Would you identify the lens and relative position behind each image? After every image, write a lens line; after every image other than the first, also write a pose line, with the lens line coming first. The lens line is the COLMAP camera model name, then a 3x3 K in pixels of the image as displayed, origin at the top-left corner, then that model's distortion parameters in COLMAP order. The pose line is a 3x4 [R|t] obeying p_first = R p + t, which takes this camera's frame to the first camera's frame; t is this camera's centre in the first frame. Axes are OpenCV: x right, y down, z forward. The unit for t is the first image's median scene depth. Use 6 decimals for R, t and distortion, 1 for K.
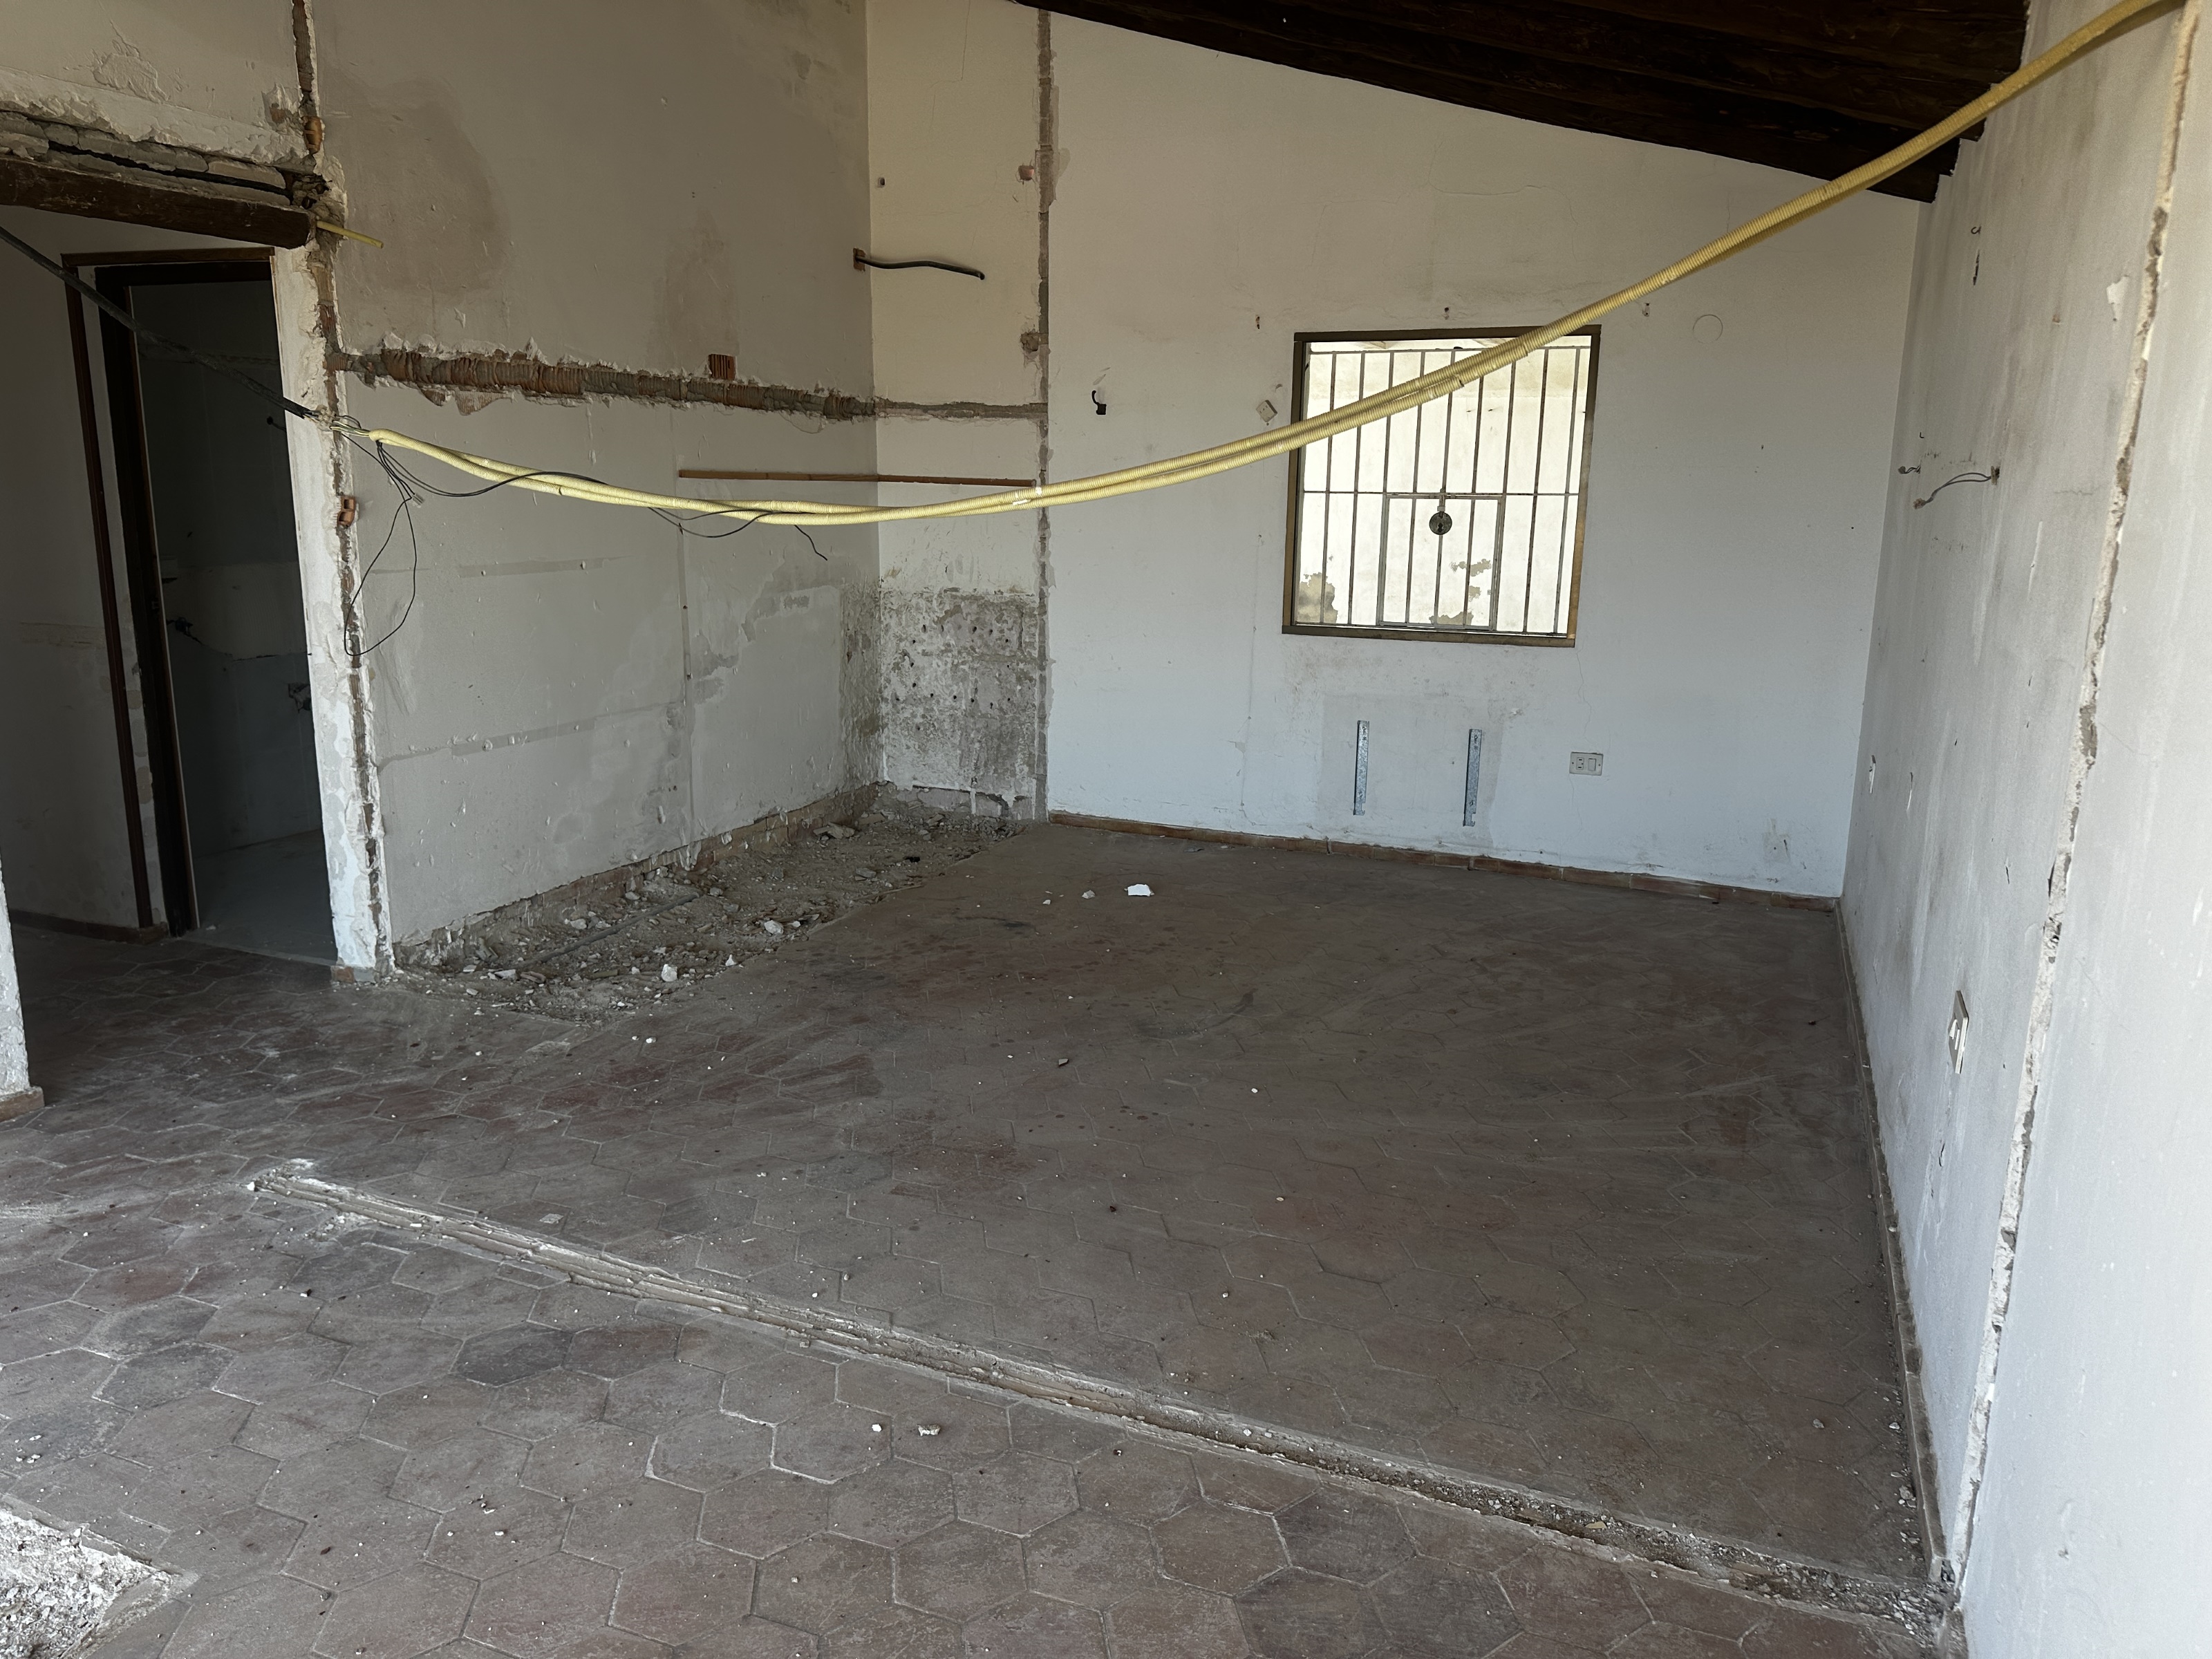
lens RADIAL K [[1577.4, 0, 1127.7], [0, 1577.4, 829.1], [0, 0, 1]] dist [0.002044, -0.026667]
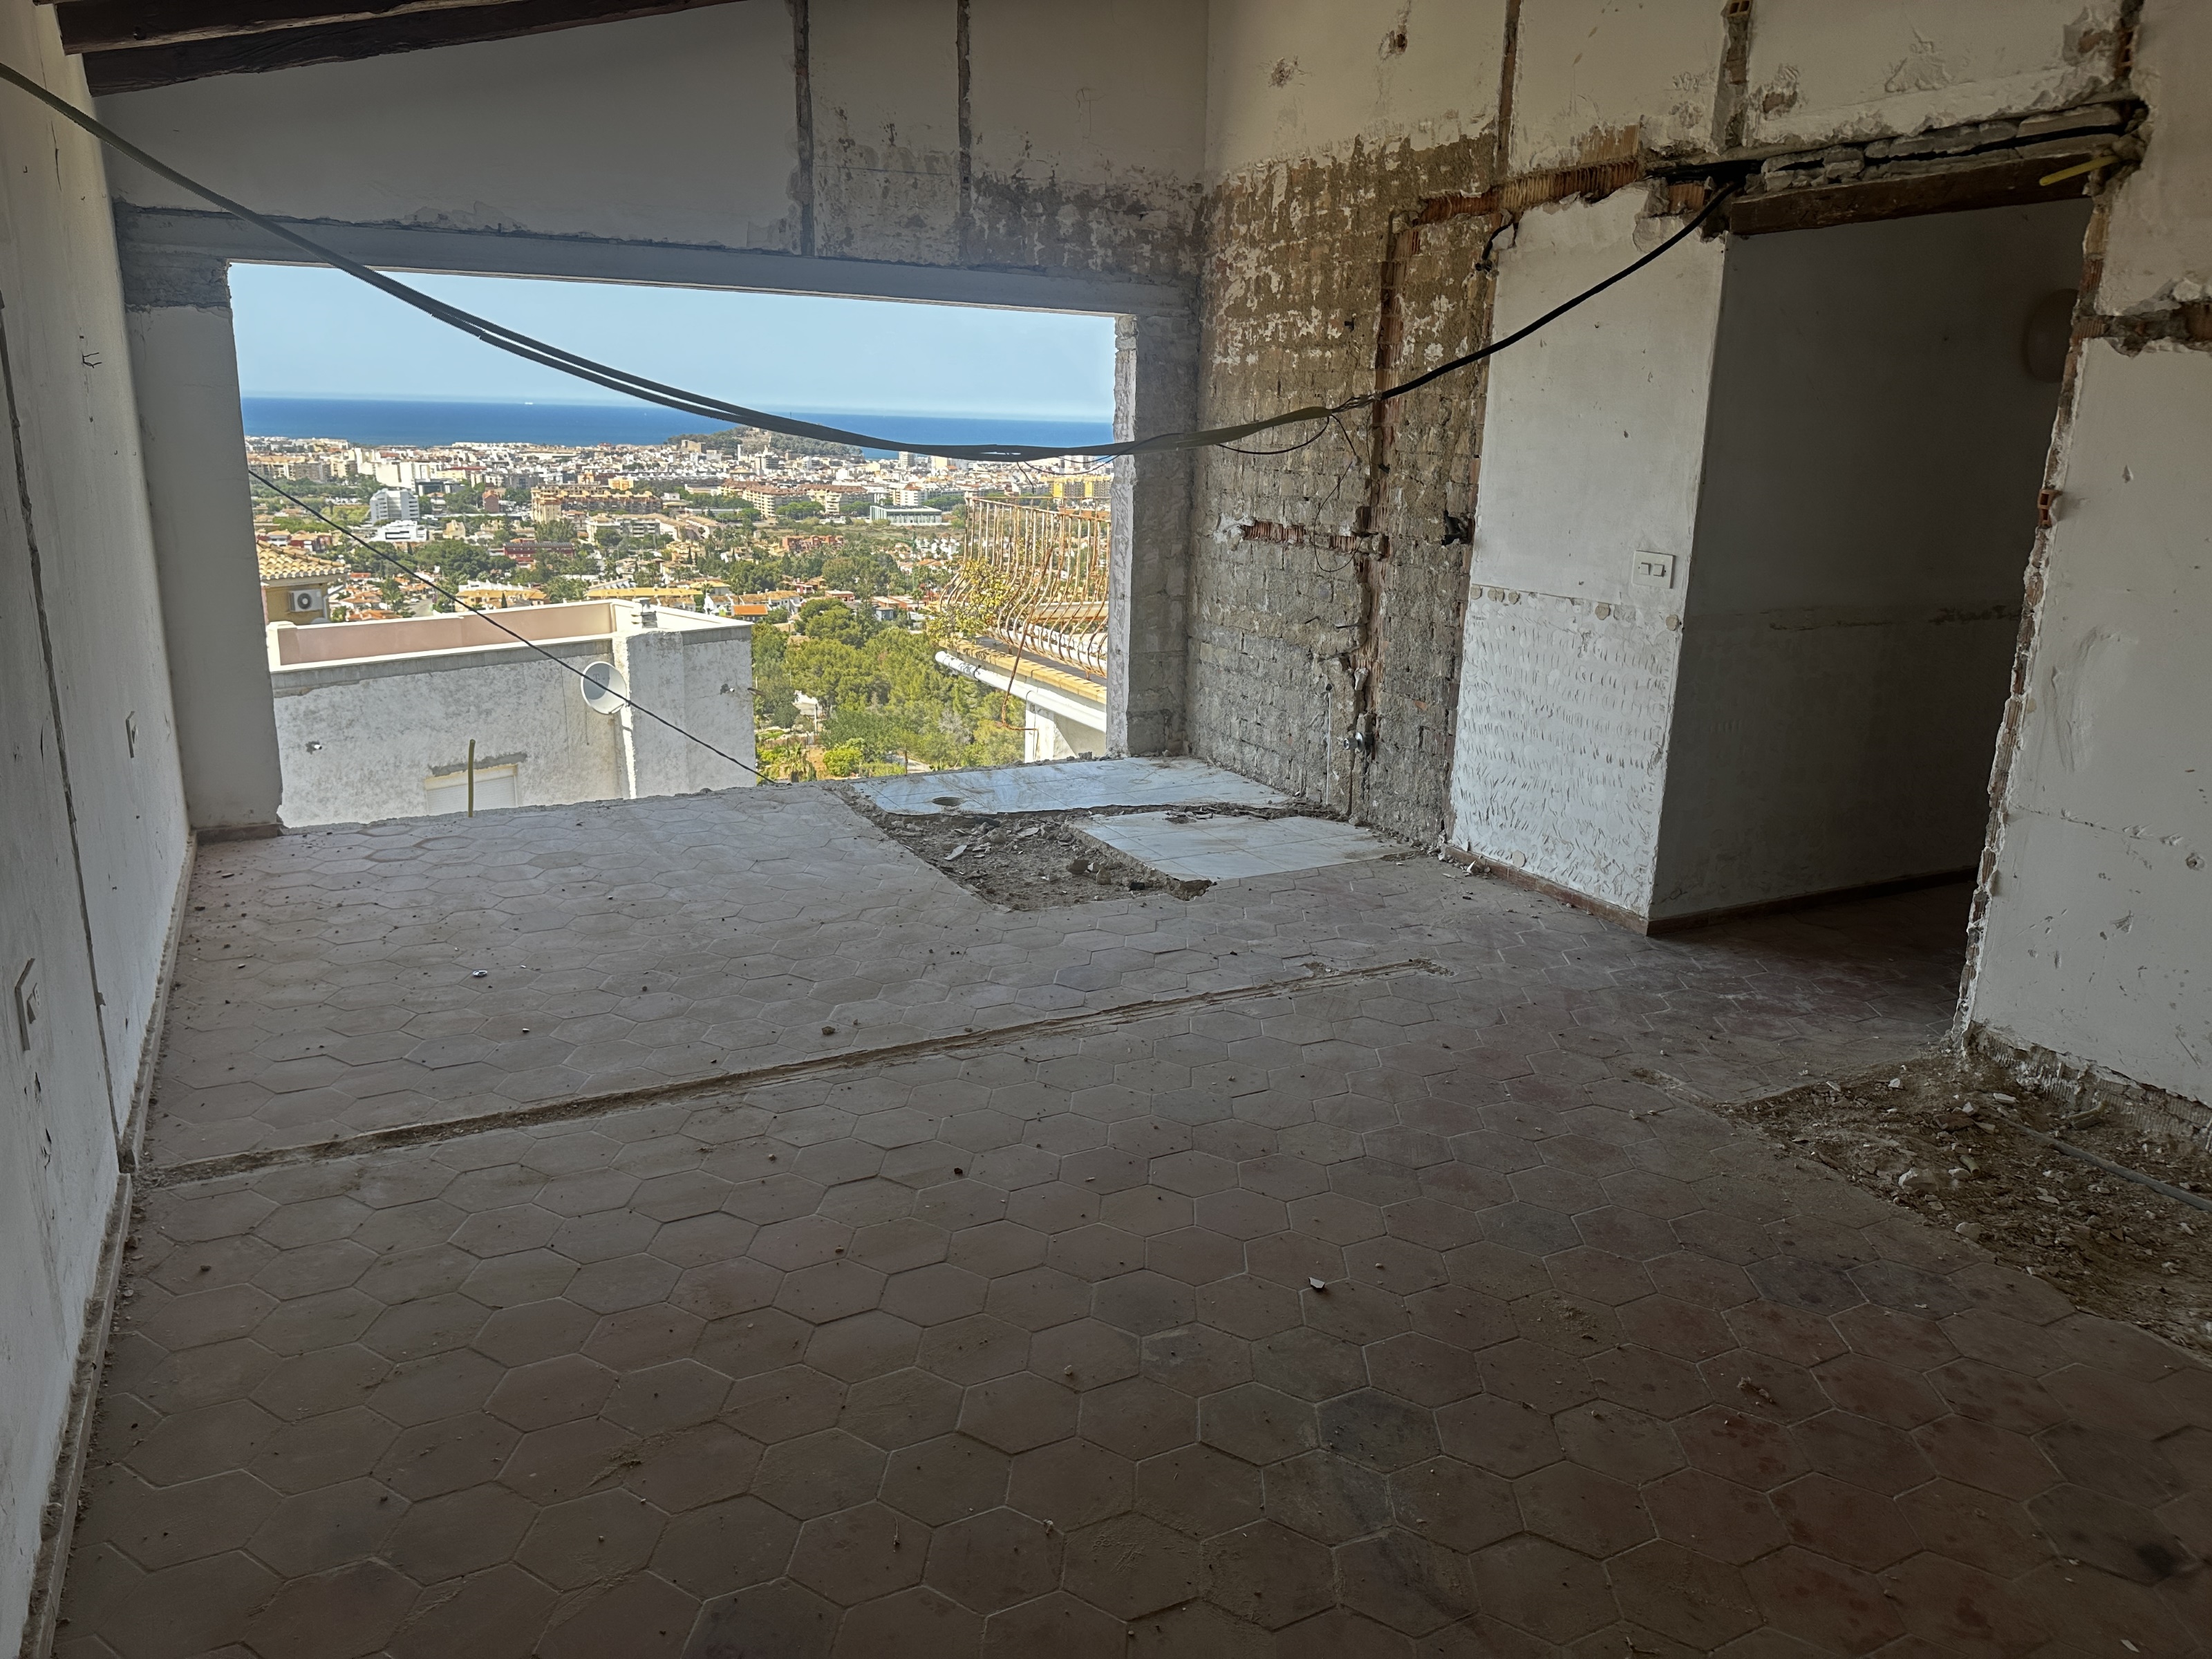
lens RADIAL K [[1577.4, 0, 1127.7], [0, 1577.4, 829.1], [0, 0, 1]] dist [0.002044, -0.026667]
pose [[-0.667111, 0.152864, -0.729106, 0.478519], [-0.194630, 0.908963, 0.368654, -0.267848], [0.719084, 0.387839, -0.576628, 1.236236]]
